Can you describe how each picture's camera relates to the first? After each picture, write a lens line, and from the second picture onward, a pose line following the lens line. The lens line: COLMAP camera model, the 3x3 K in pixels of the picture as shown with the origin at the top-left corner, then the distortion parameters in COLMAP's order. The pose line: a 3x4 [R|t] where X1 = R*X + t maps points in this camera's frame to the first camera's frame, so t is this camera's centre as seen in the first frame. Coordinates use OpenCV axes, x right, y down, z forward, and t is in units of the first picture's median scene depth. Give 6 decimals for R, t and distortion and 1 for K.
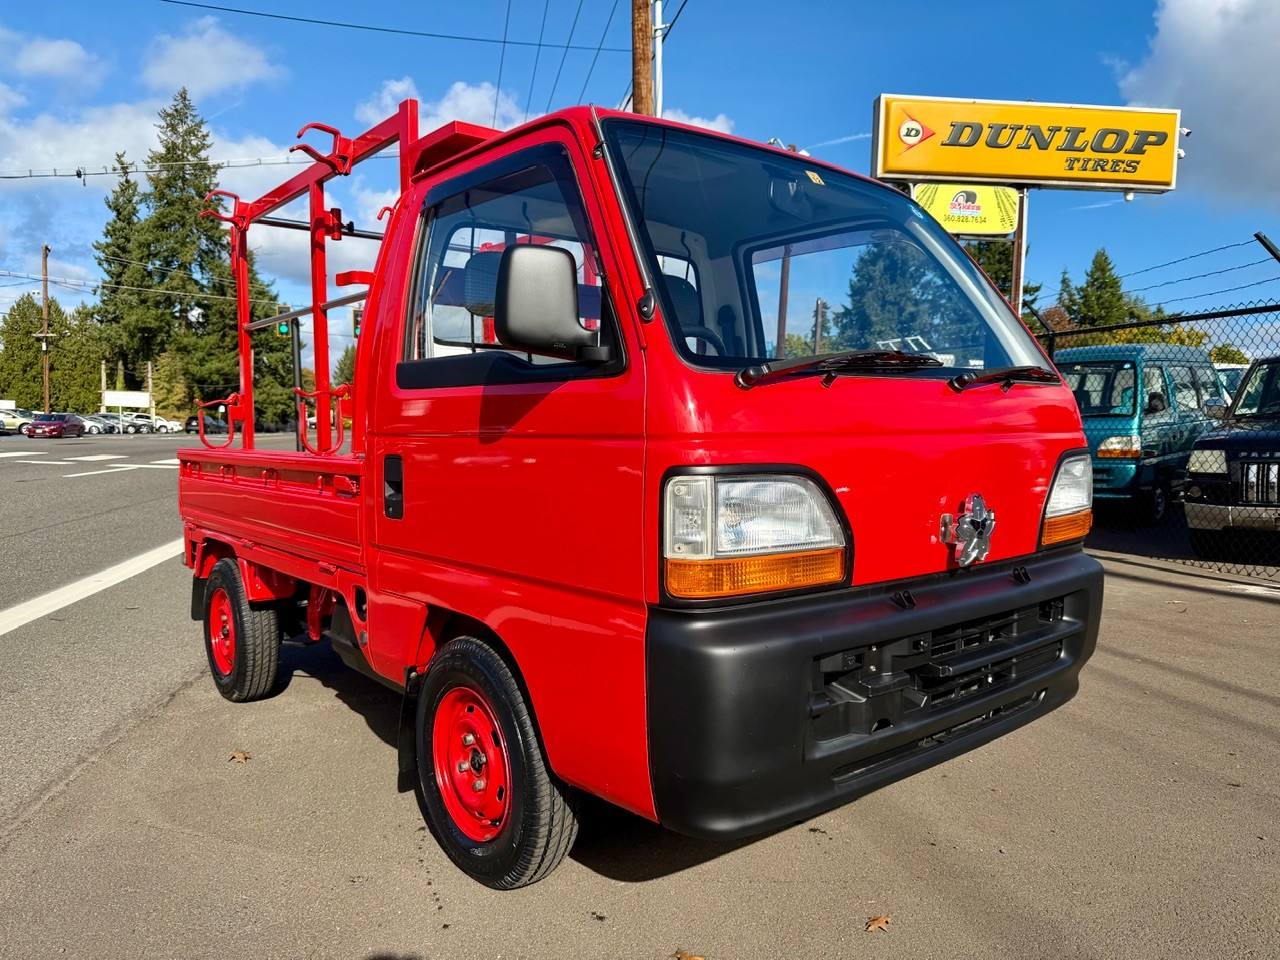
lens RADIAL K [[914.0, 0, 636.1], [0, 914.0, 473.2], [0, 0, 1]] dist [0.035046, -0.053741]
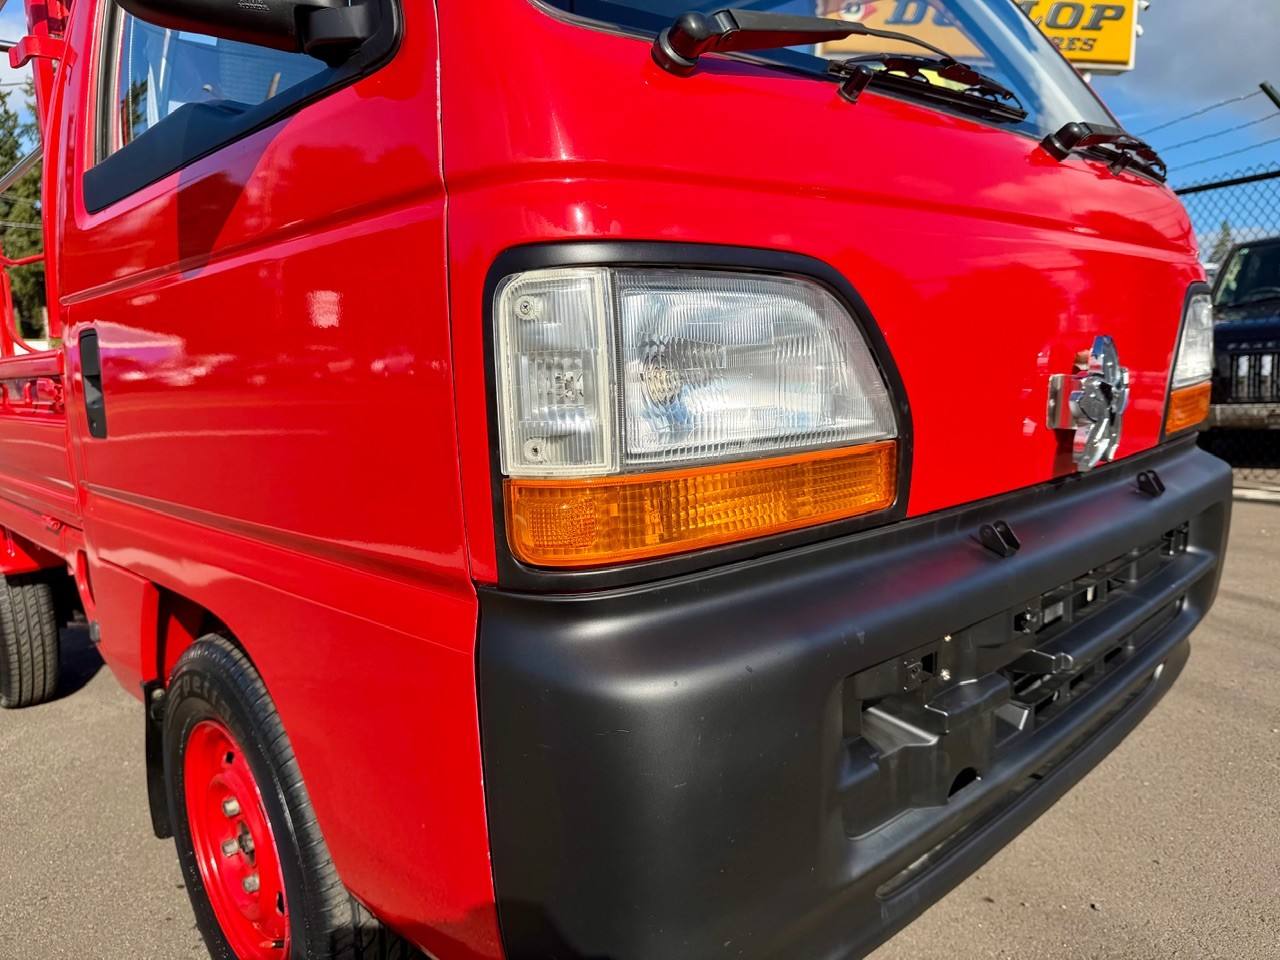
lens RADIAL K [[914.0, 0, 635.2], [0, 914.0, 487.8], [0, 0, 1]] dist [0.035046, -0.053741]
pose [[0.997023, -0.045909, 0.061945, 0.032588], [0.040289, 0.995207, 0.089110, 0.031524], [-0.065739, -0.086349, 0.994094, 0.288228]]
